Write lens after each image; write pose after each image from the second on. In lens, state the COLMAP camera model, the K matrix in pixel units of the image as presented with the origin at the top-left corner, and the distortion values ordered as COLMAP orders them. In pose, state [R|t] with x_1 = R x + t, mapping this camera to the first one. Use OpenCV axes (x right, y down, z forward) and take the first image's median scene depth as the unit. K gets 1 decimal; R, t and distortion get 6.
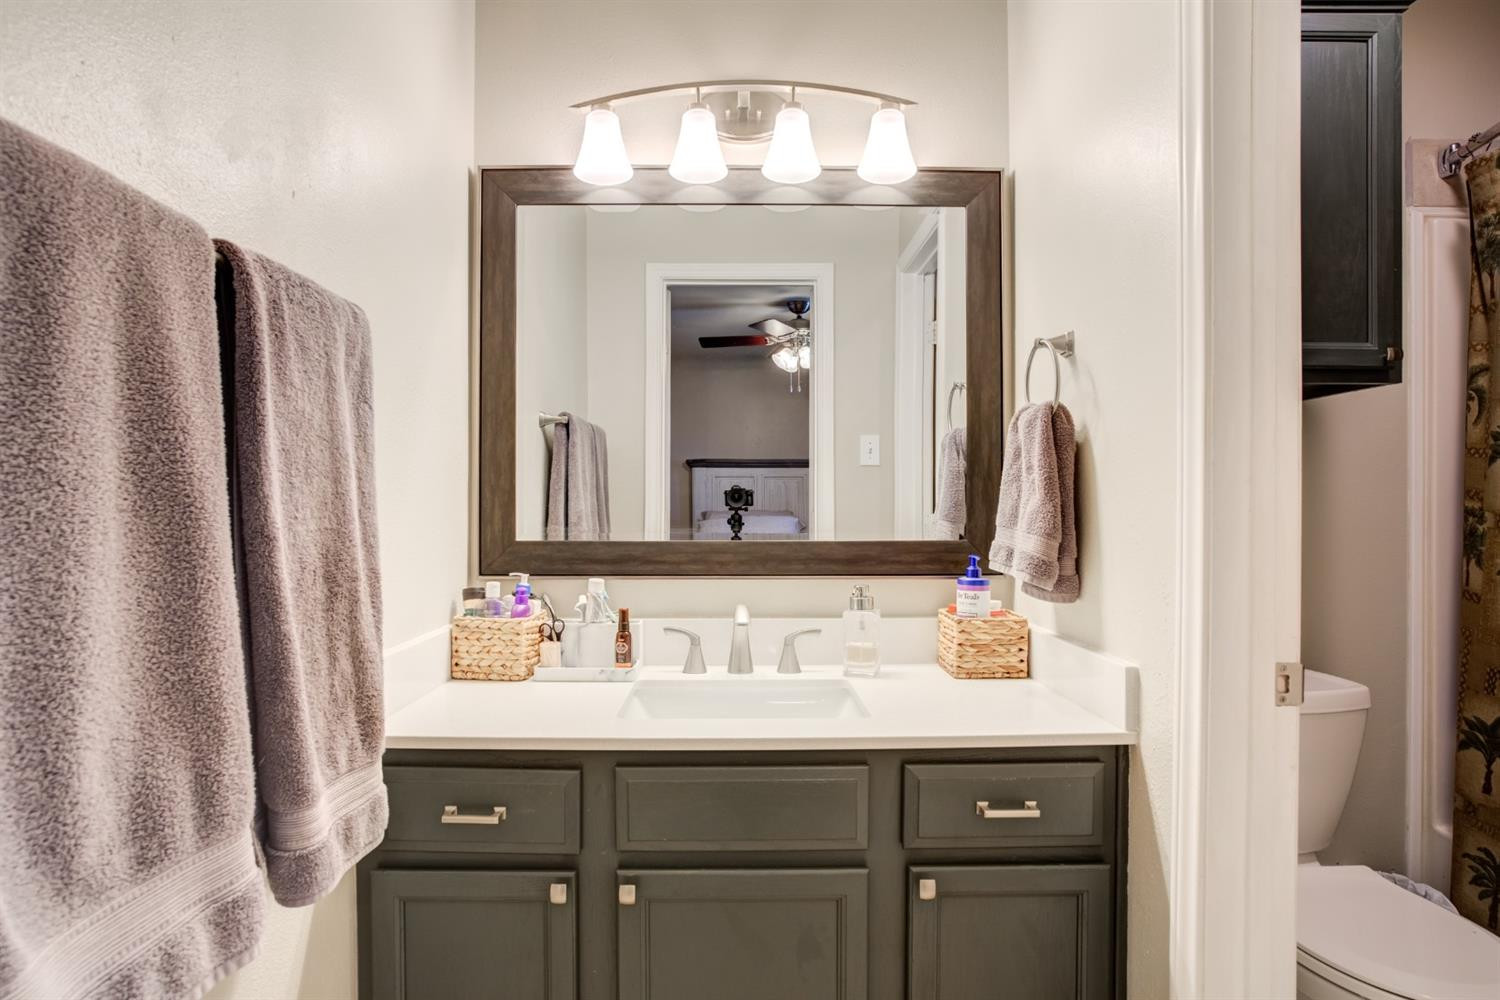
lens RADIAL K [[792.7, 0, 740.1], [0, 792.7, 505.1], [0, 0, 1]] dist [-0.073779, 0.043391]
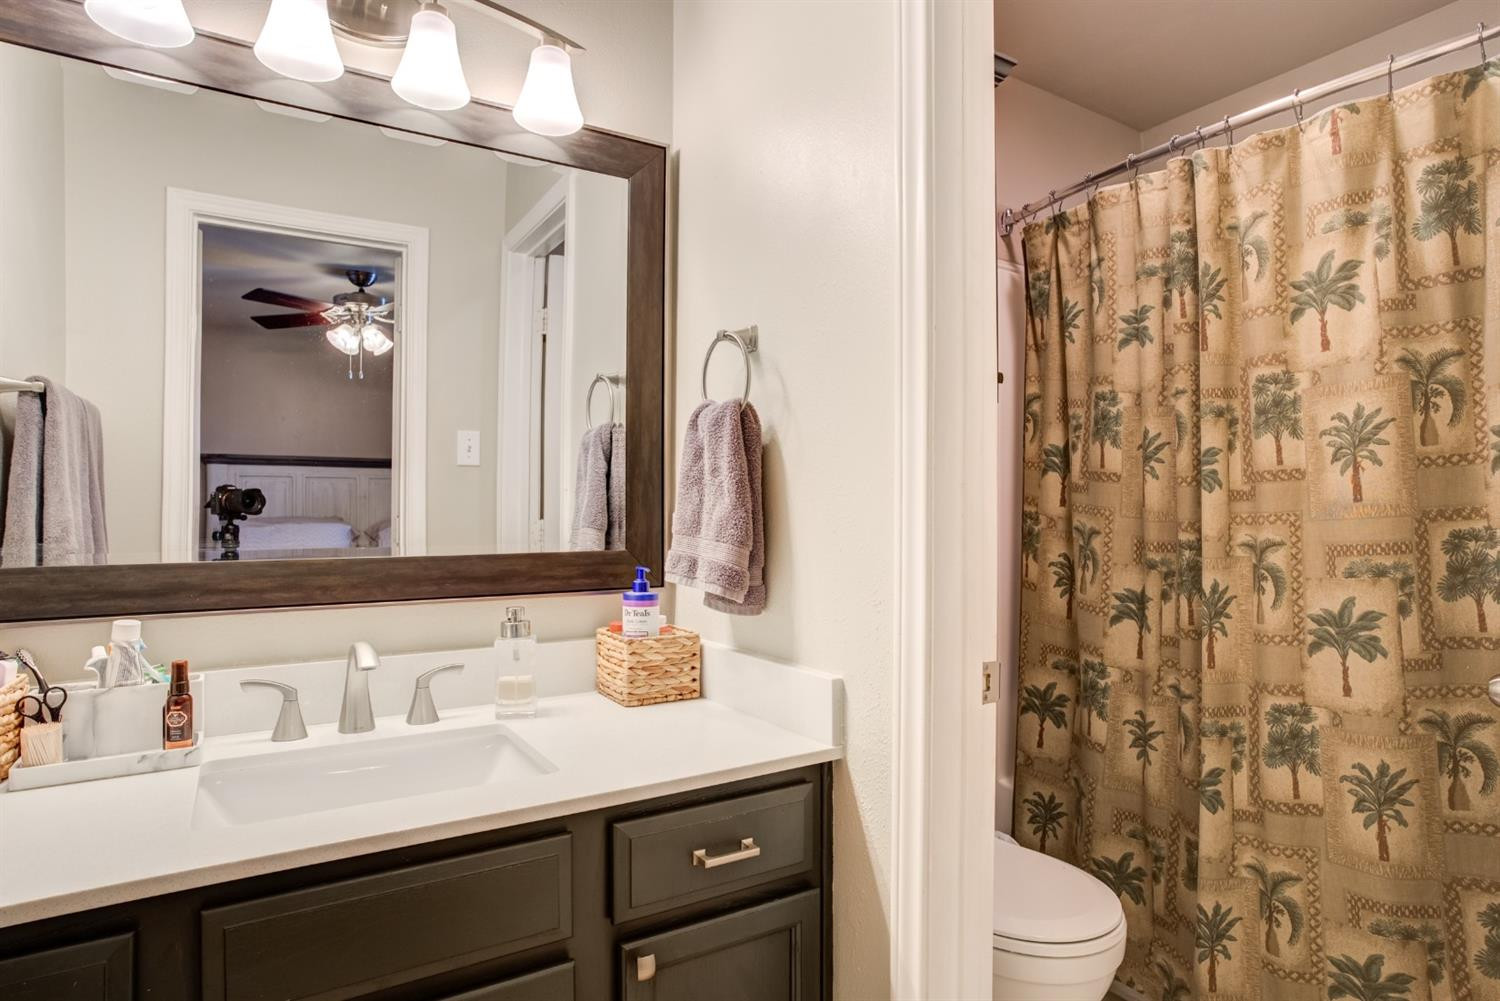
lens RADIAL K [[820.2, 0, 741.2], [0, 820.2, 503.8], [0, 0, 1]] dist [-0.072765, 0.043179]
pose [[0.854864, 0.001466, 0.518849, -0.091543], [0.002484, 0.999973, -0.006917, -0.001081], [-0.518845, 0.007202, 0.854838, 0.149675]]
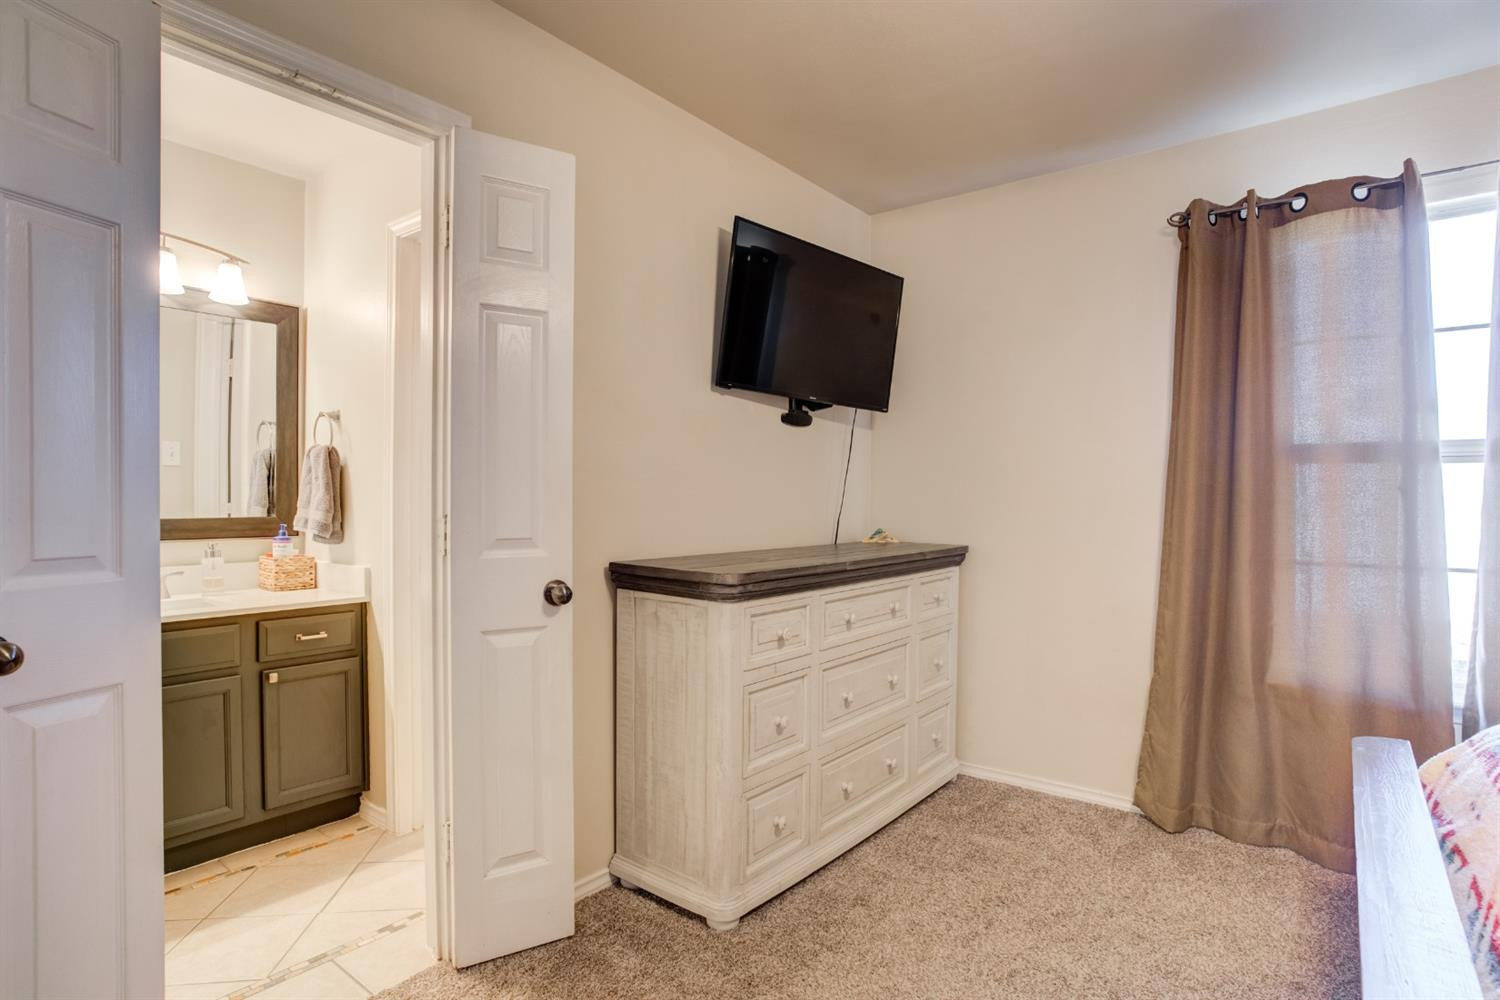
lens RADIAL K [[792.7, 0, 740.1], [0, 792.7, 505.1], [0, 0, 1]] dist [-0.073779, 0.043391]
pose [[0.633095, -0.007207, 0.774041, -0.433214], [-0.000107, 0.999956, 0.009398, 0.003172], [-0.774074, -0.006033, 0.633066, -0.975853]]
